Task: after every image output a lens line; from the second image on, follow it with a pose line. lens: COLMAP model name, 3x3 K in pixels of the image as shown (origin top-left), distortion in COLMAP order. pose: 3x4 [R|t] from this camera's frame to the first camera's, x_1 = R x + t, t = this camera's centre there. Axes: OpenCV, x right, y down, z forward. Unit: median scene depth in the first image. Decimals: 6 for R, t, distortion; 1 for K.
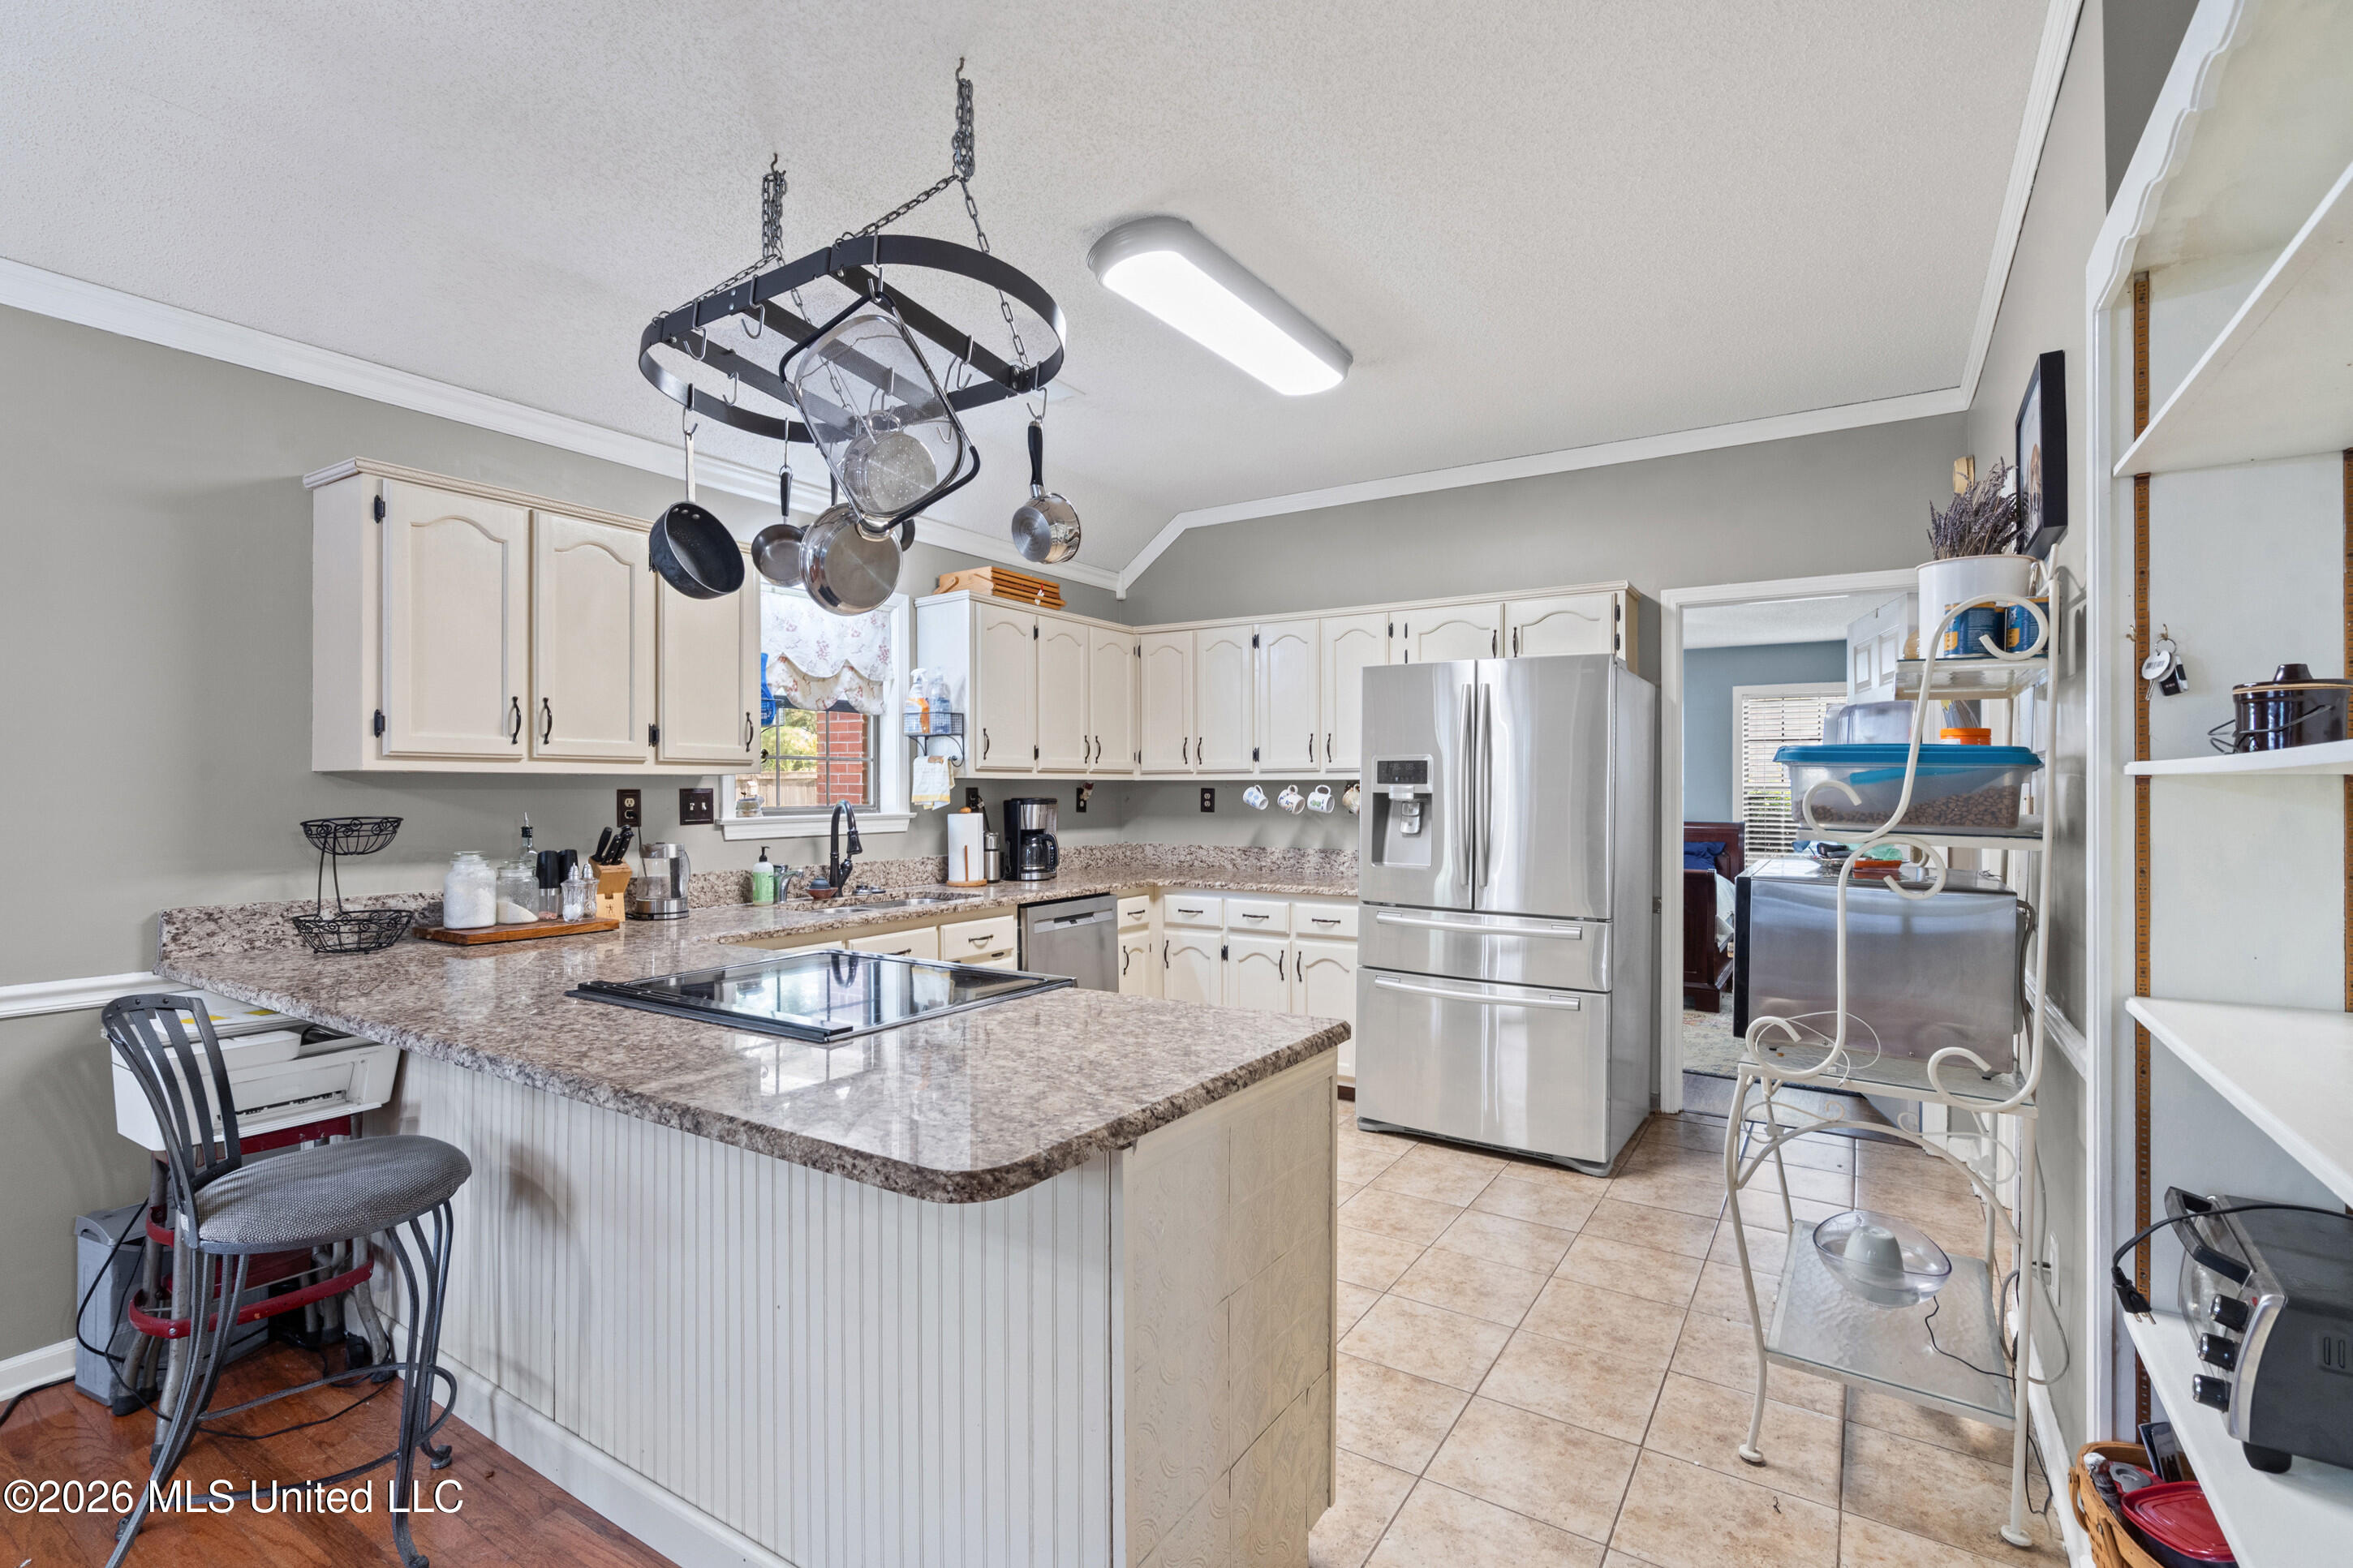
lens RADIAL K [[1083.8, 0, 1168.8], [0, 1083.8, 786.9], [0, 0, 1]] dist [-0.004217, 0.000830]
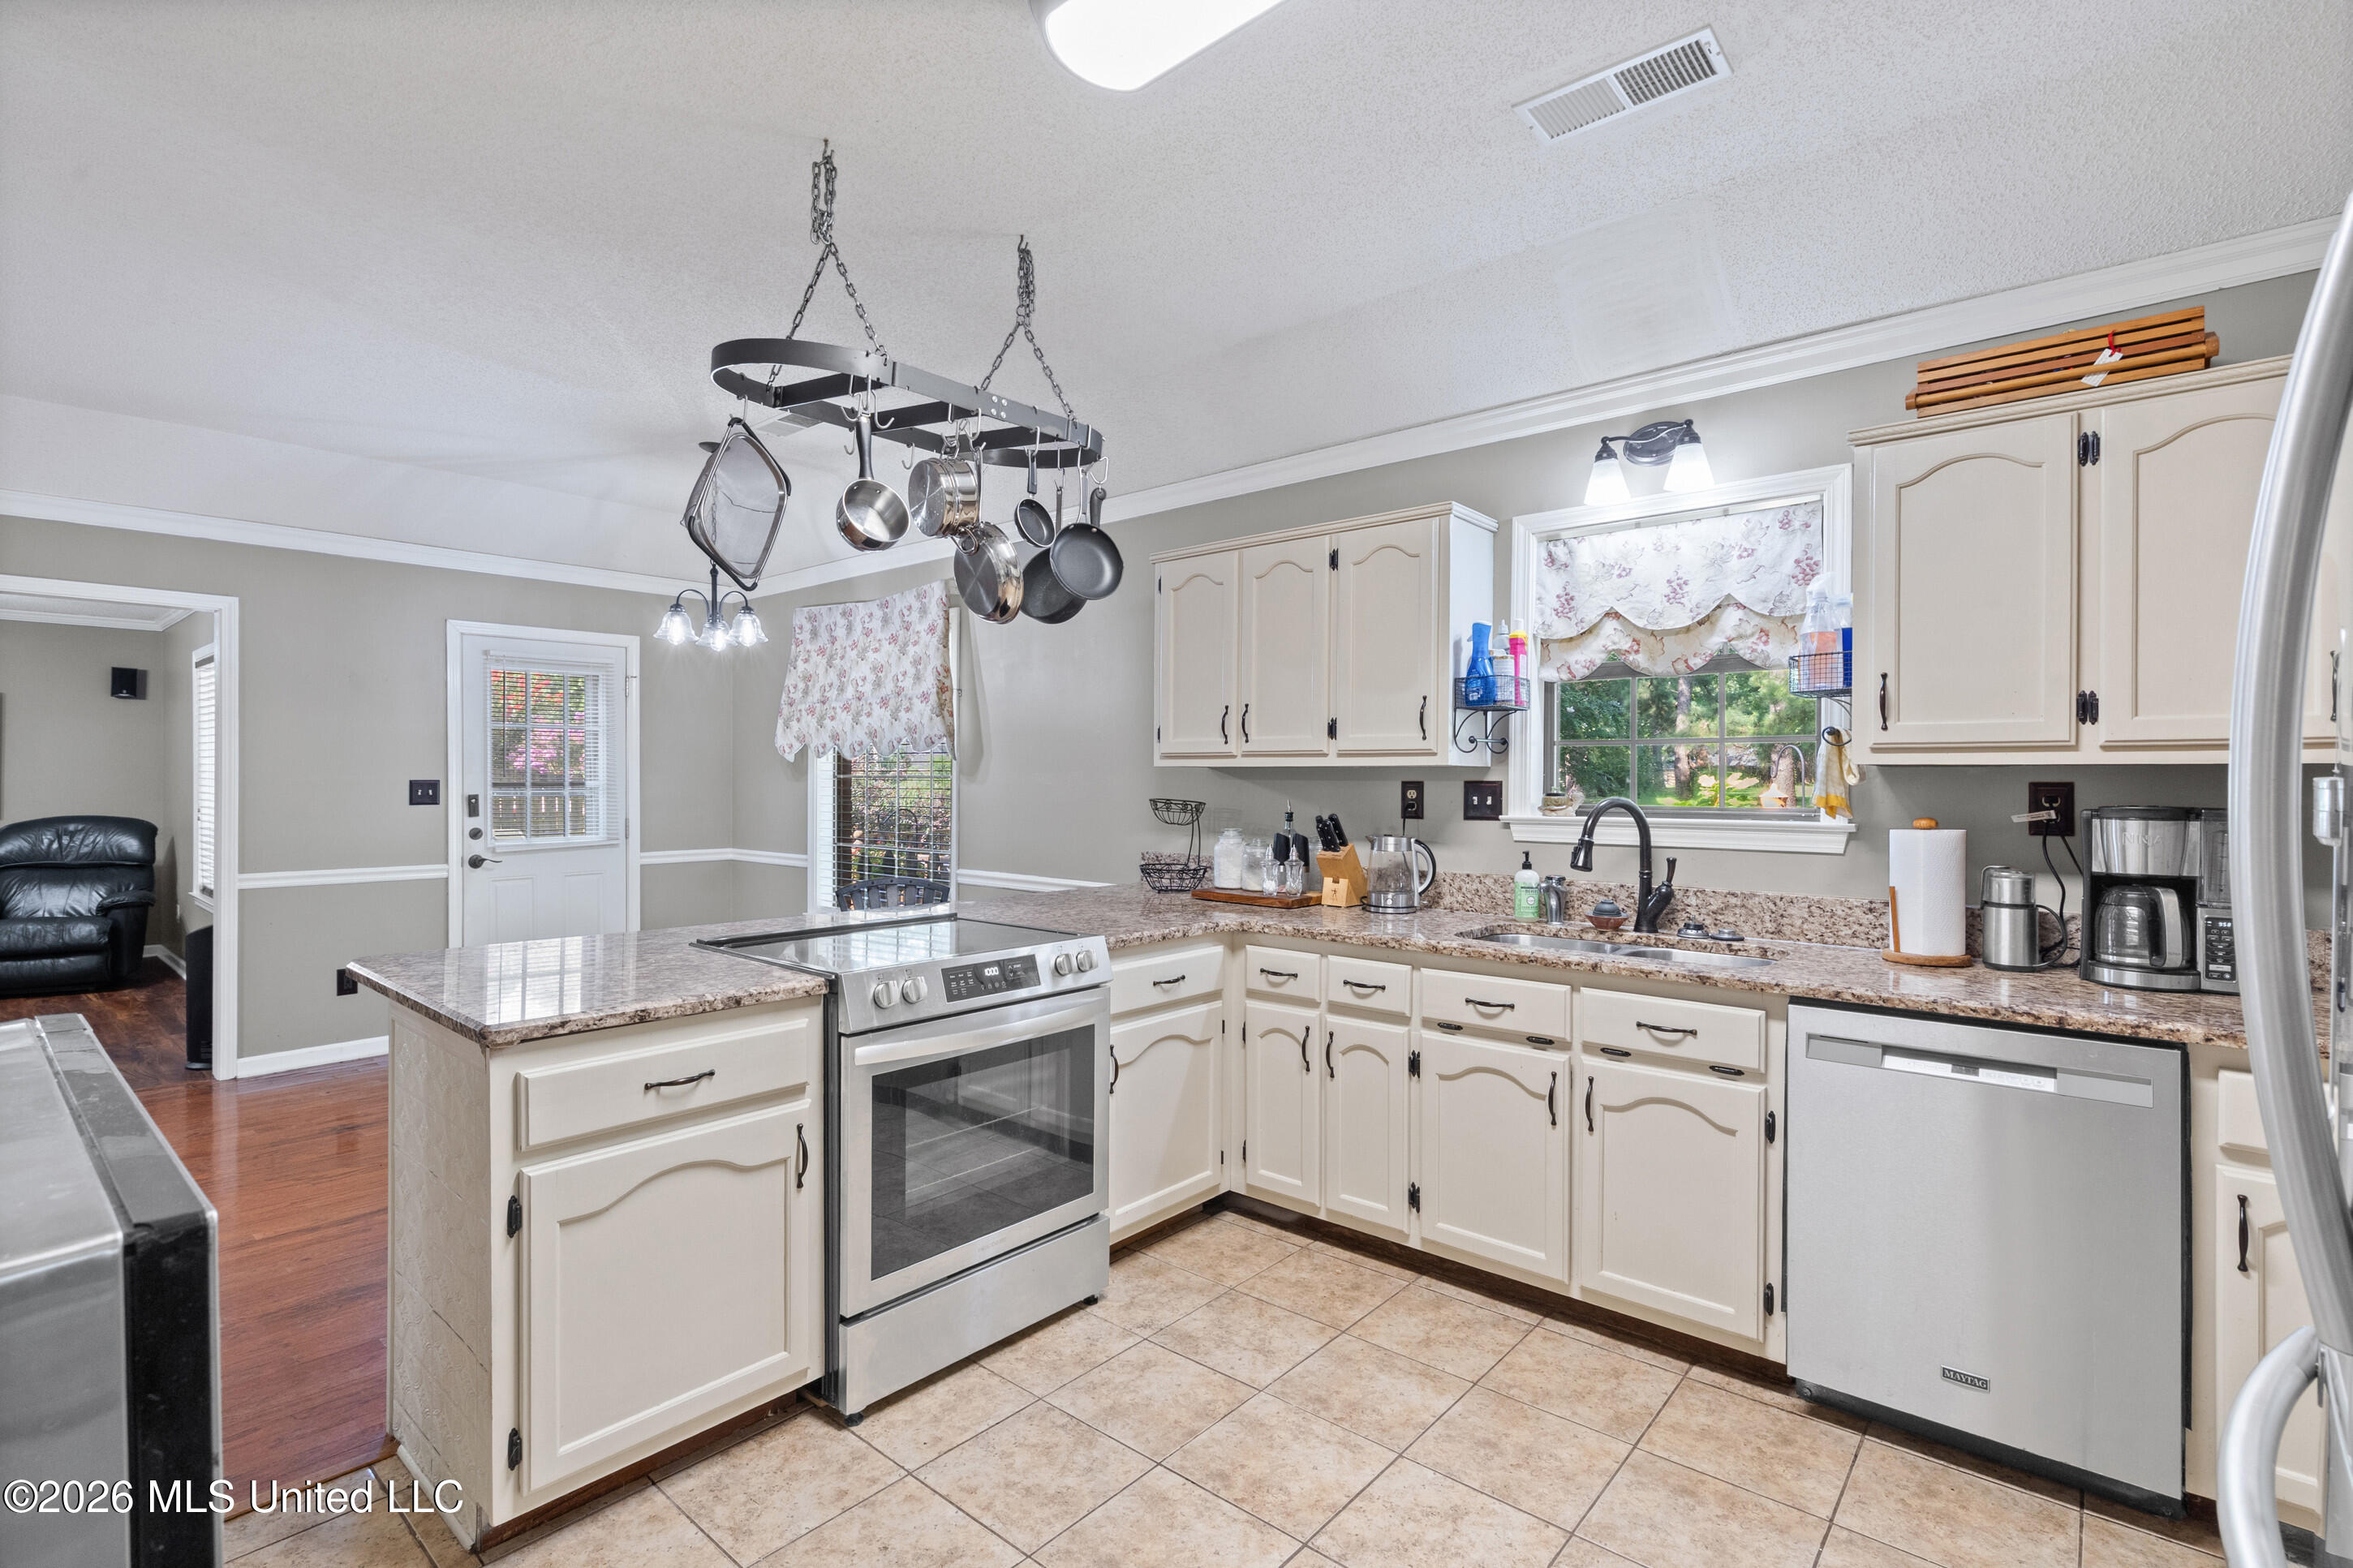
lens RADIAL K [[1083.8, 0, 1165.2], [0, 1083.8, 781.6], [0, 0, 1]] dist [-0.004217, 0.000830]
pose [[-0.141948, 0.003183, -0.989869, 0.515806], [-0.003601, 0.999987, 0.003732, -0.000374], [0.989868, 0.004094, -0.141934, 0.890821]]
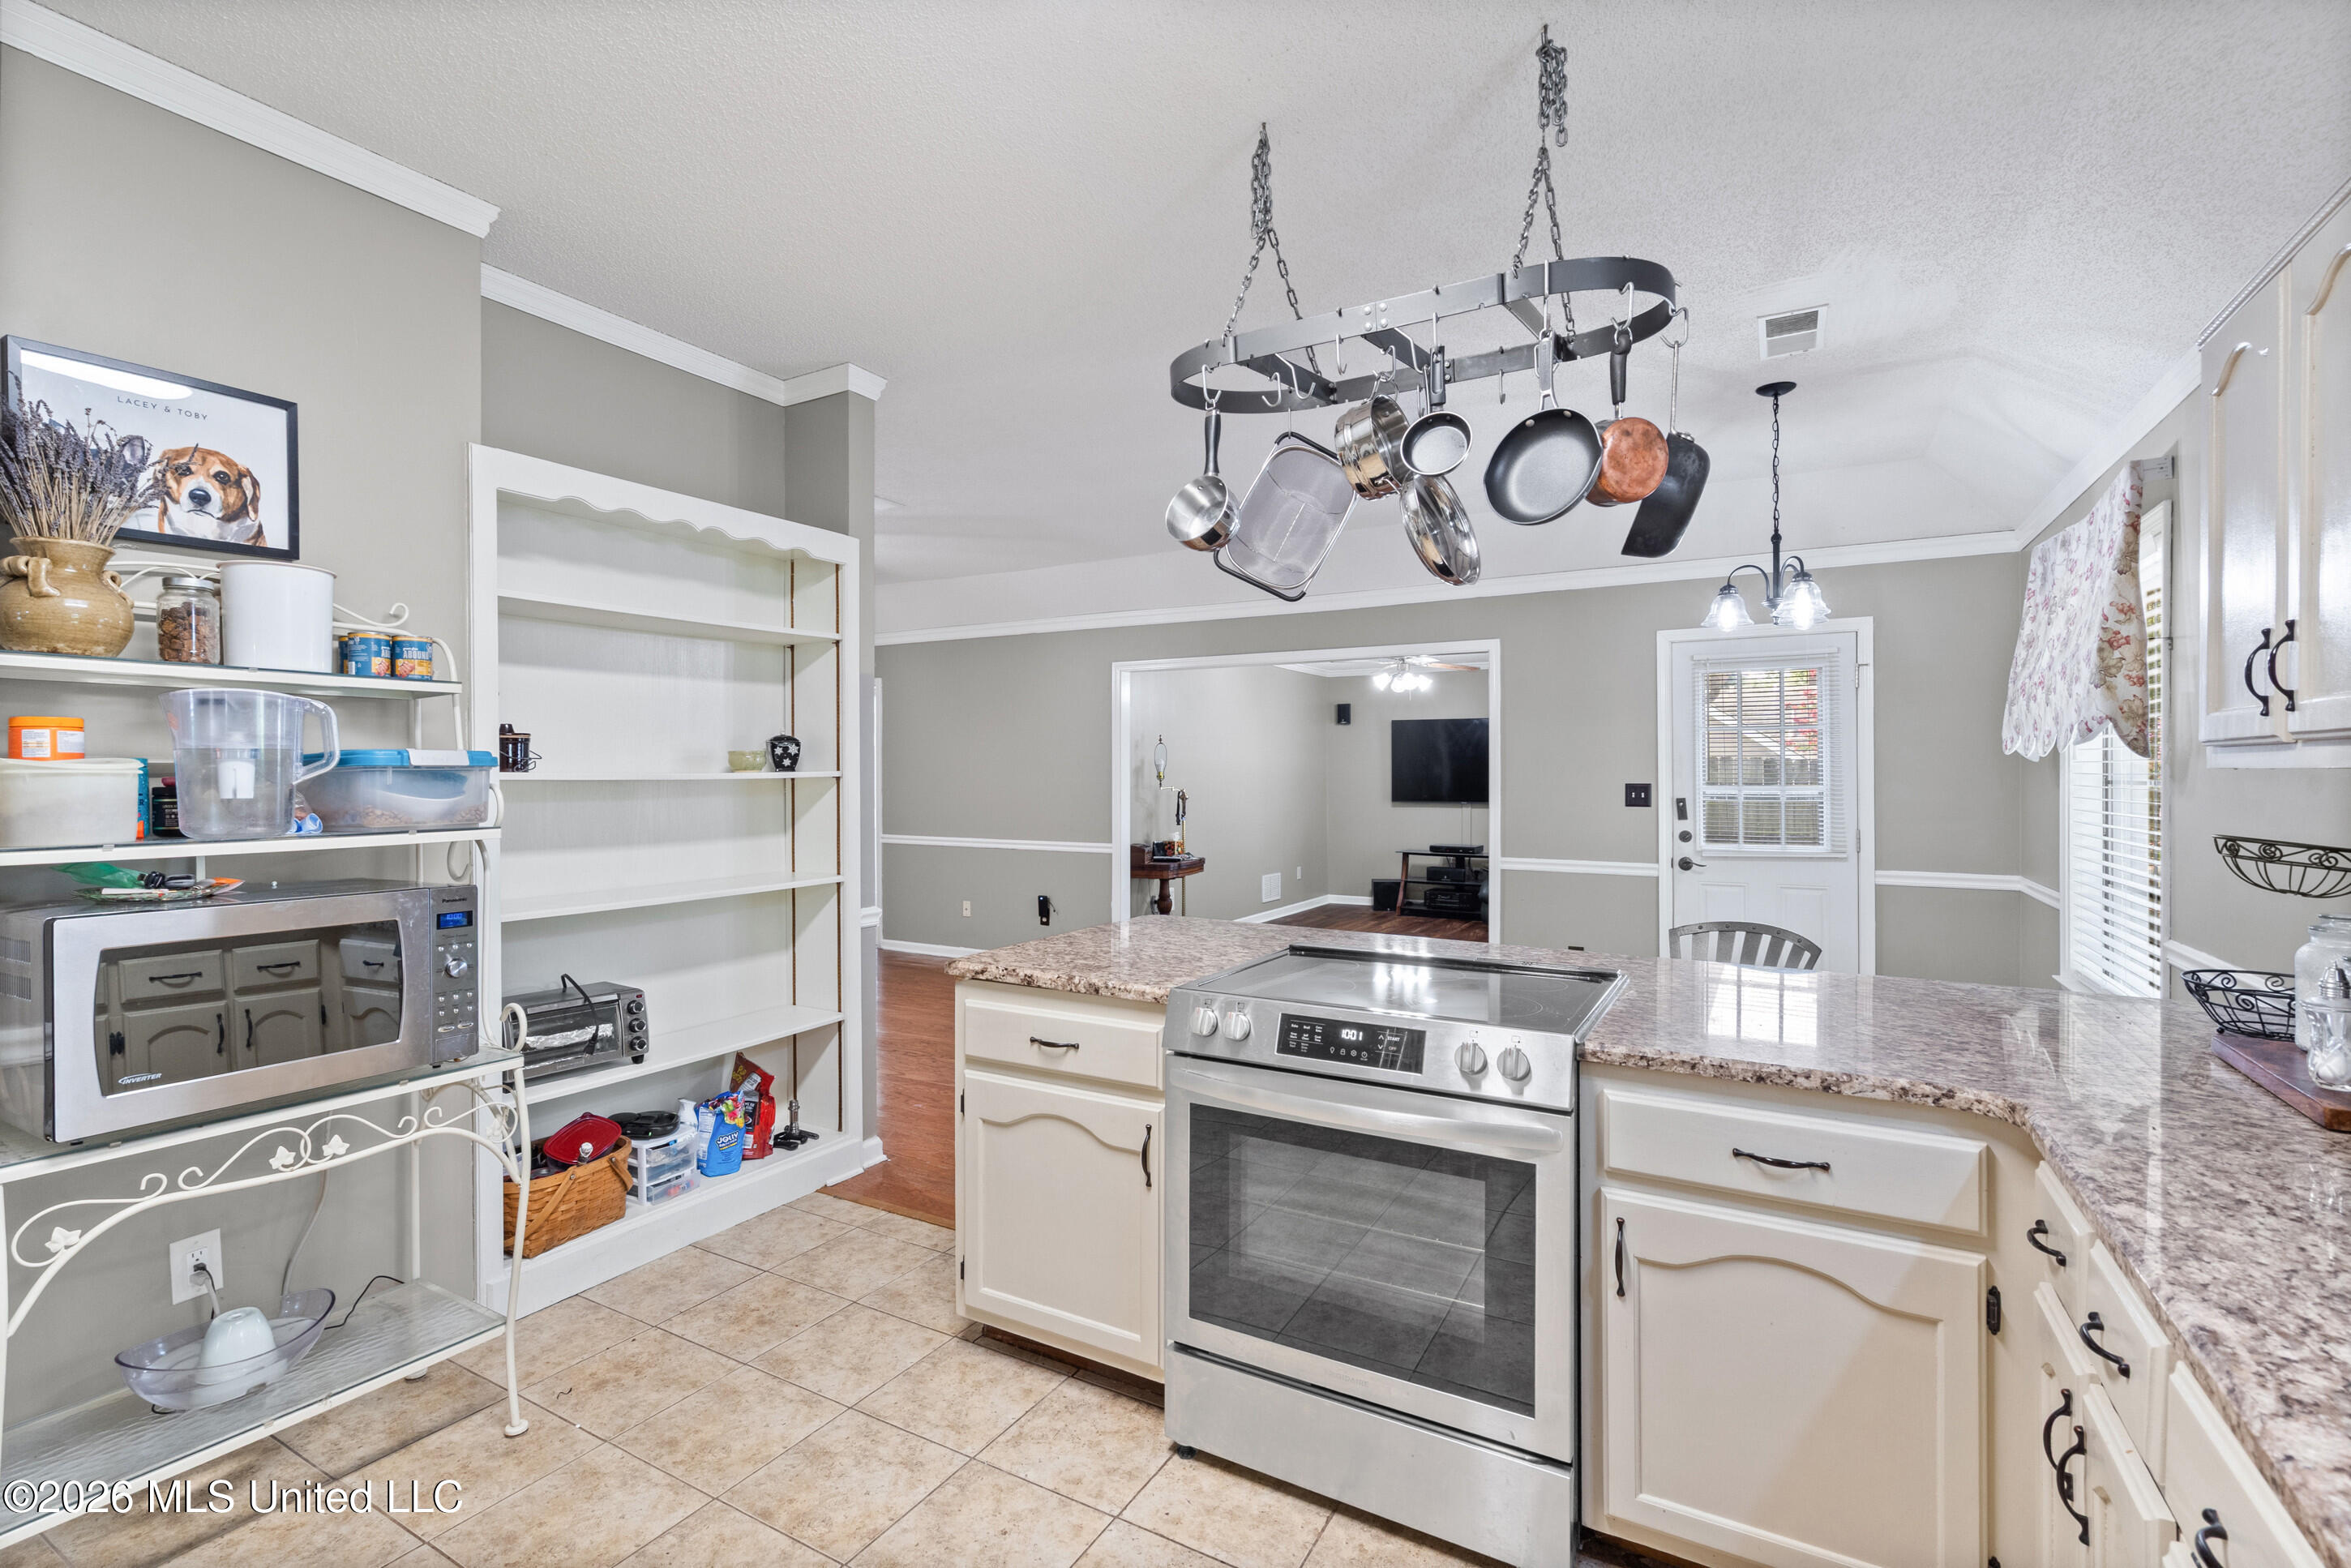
lens RADIAL K [[1083.0, 0, 1166.1], [0, 1083.0, 777.3], [0, 0, 1]] dist [-0.004217, 0.000830]
pose [[-0.998742, -0.001619, -0.050109, -0.019679], [-0.001895, 0.999983, 0.005455, -0.009290], [0.050099, 0.005543, -0.998729, 1.218575]]
